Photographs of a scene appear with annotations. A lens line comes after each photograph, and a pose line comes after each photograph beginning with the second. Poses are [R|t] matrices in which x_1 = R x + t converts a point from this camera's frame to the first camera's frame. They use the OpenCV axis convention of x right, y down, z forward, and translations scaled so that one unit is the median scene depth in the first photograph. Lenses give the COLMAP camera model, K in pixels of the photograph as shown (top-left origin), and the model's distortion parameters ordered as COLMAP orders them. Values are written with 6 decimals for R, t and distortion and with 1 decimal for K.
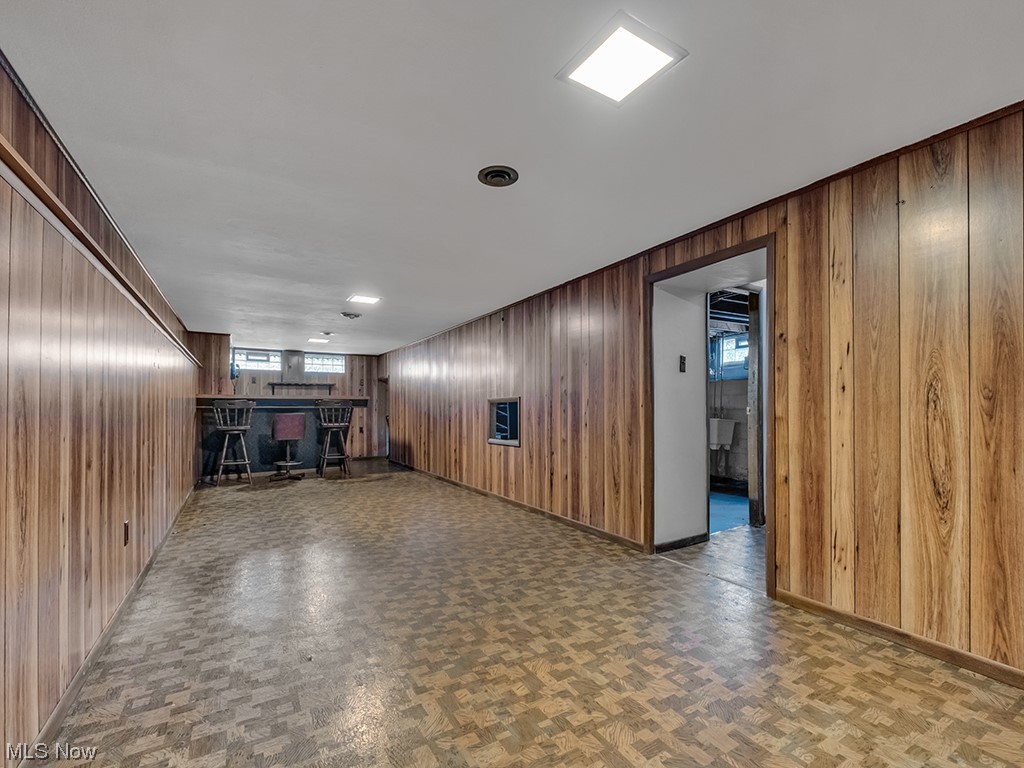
lens RADIAL K [[444.1, 0, 514.3], [0, 444.1, 388.1], [0, 0, 1]] dist [0.003947, -0.000546]
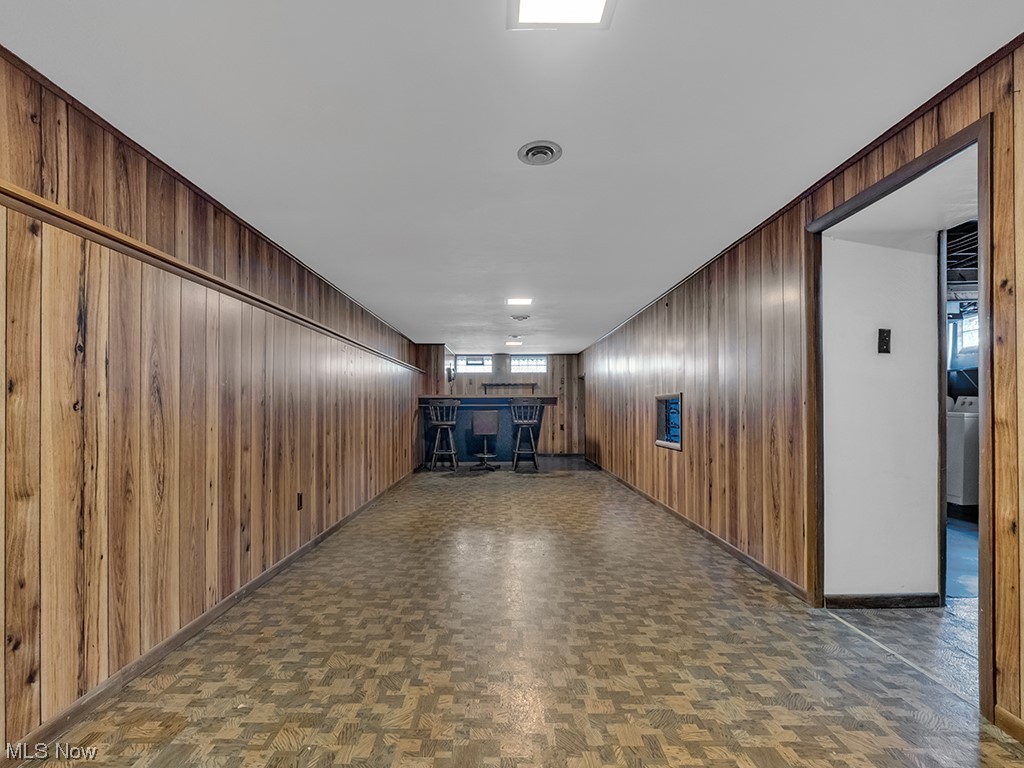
lens RADIAL K [[455.1, 0, 515.2], [0, 455.1, 387.0], [0, 0, 1]] dist [0.000914, -0.000933]
pose [[0.859175, -0.023267, -0.511153, 0.182841], [0.025642, 0.999668, -0.002404, 0.002113], [0.511039, -0.011041, 0.859487, 0.076082]]
